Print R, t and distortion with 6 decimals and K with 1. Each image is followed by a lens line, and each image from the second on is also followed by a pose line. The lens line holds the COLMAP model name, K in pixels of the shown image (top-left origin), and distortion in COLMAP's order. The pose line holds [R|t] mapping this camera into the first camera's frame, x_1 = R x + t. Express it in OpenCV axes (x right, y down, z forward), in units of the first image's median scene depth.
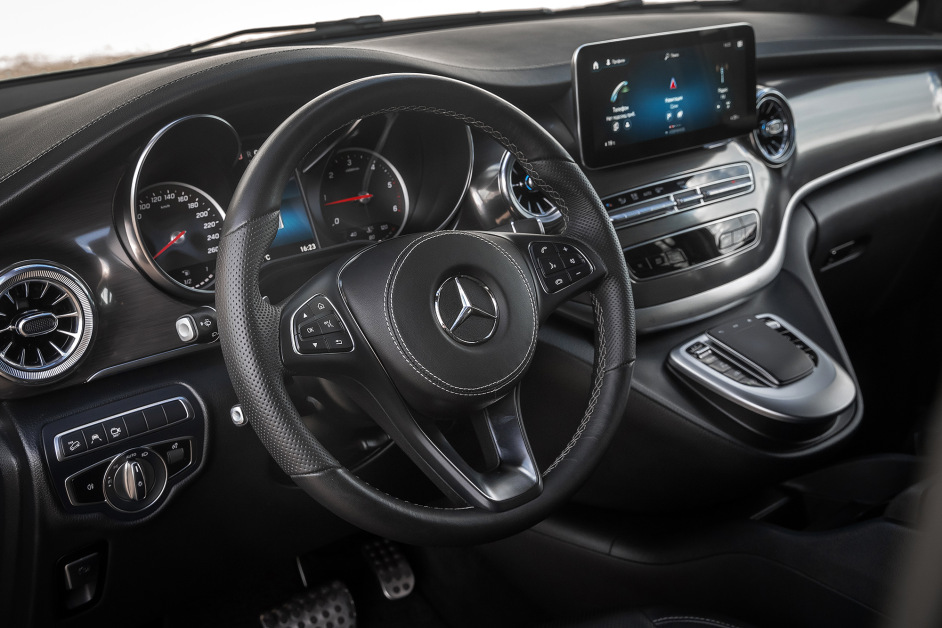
lens RADIAL K [[1085.6, 0, 486.1], [0, 1085.6, 311.2], [0, 0, 1]] dist [-0.022779, -0.001741]
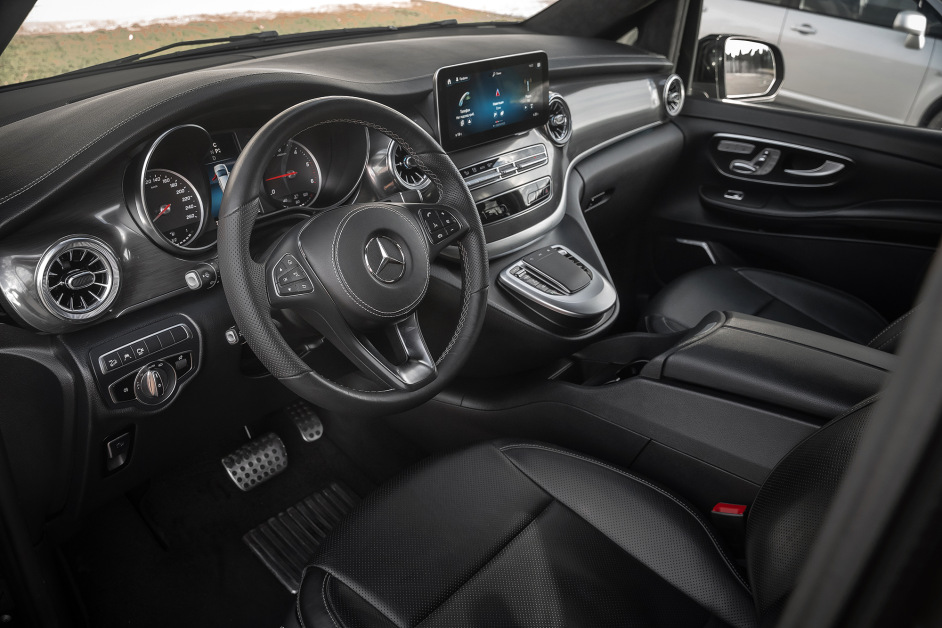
lens RADIAL K [[762.4, 0, 471.0], [0, 762.4, 314.0], [0, 0, 1]] dist [-0.102974, 0.068636]
pose [[0.980056, -0.045447, 0.193457, -0.092630], [0.021409, 0.991979, 0.124575, -0.046846], [-0.197567, -0.117949, 0.973168, -0.042855]]
